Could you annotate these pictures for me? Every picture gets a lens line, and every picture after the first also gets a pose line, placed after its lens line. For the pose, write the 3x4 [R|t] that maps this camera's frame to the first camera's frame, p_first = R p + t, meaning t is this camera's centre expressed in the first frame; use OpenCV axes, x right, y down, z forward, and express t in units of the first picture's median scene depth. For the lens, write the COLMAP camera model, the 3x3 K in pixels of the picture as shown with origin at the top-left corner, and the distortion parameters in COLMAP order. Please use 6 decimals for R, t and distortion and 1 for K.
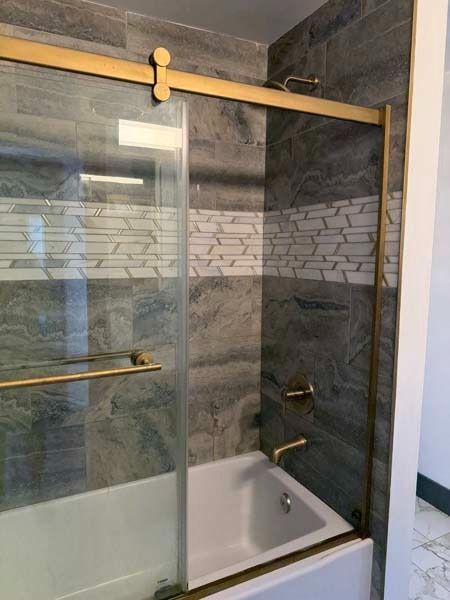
lens RADIAL K [[425.6, 0, 226.7], [0, 425.6, 298.6], [0, 0, 1]] dist [0.033097, -0.005712]
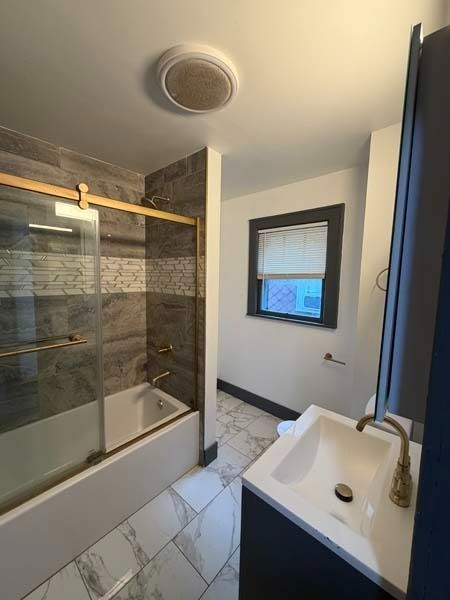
lens RADIAL K [[238.7, 0, 225.8], [0, 238.7, 298.8], [0, 0, 1]] dist [-0.000271, 0.000263]
pose [[0.929931, -0.027451, 0.366709, 0.027702], [0.031561, 0.999488, -0.005216, -0.006241], [-0.366378, 0.016425, 0.930321, -0.167975]]
